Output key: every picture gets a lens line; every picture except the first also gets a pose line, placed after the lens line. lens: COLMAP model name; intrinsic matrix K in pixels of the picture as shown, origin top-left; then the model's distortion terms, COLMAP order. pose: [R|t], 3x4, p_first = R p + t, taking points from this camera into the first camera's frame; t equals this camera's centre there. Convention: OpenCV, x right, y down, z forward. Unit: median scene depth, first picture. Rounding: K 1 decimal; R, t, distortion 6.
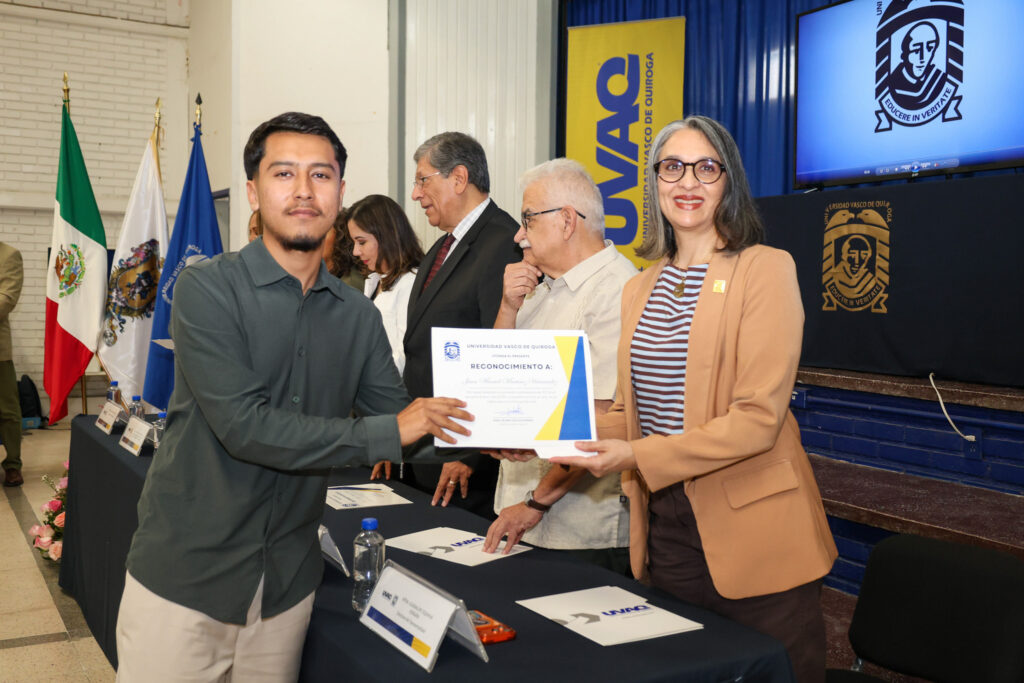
lens RADIAL K [[1042.7, 0, 512.0], [0, 1042.7, 341.5], [0, 0, 1]] dist [0.018394, 0.006718]
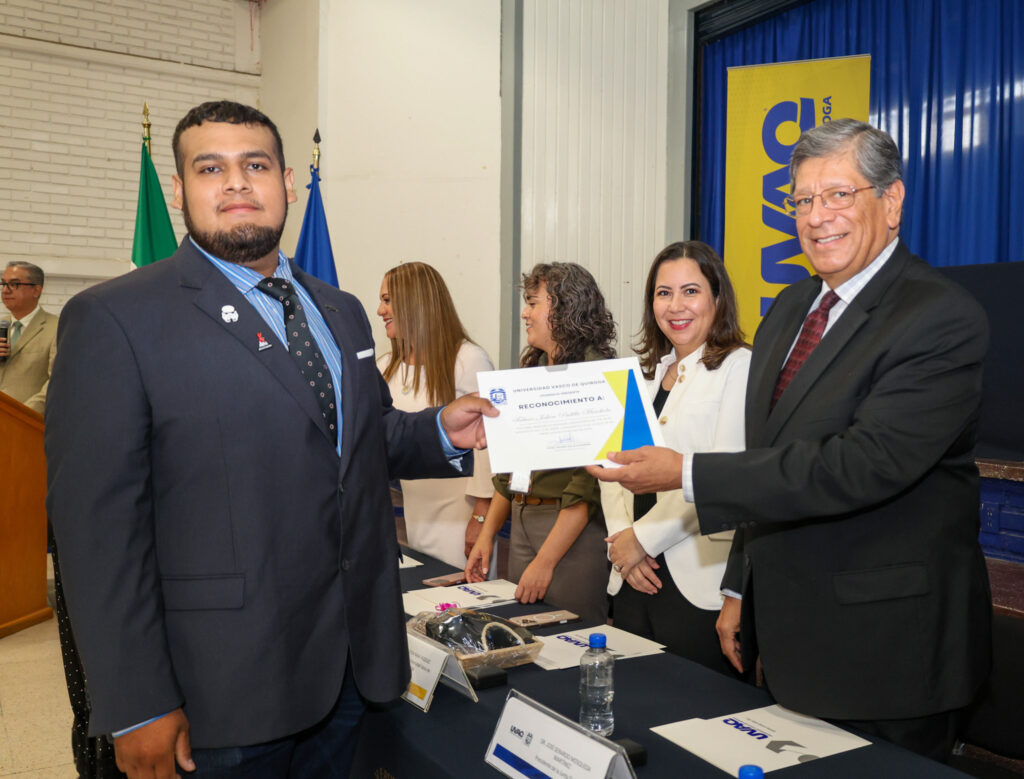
lens RADIAL K [[1002.3, 0, 575.0], [0, 1002.3, 398.0], [0, 0, 1]] dist [-0.050625, 0.114047]
pose [[0.998606, -0.002199, 0.052735, -0.140277], [0.002799, 0.999932, -0.011312, -0.022449], [-0.052706, 0.011444, 0.998544, 0.226899]]
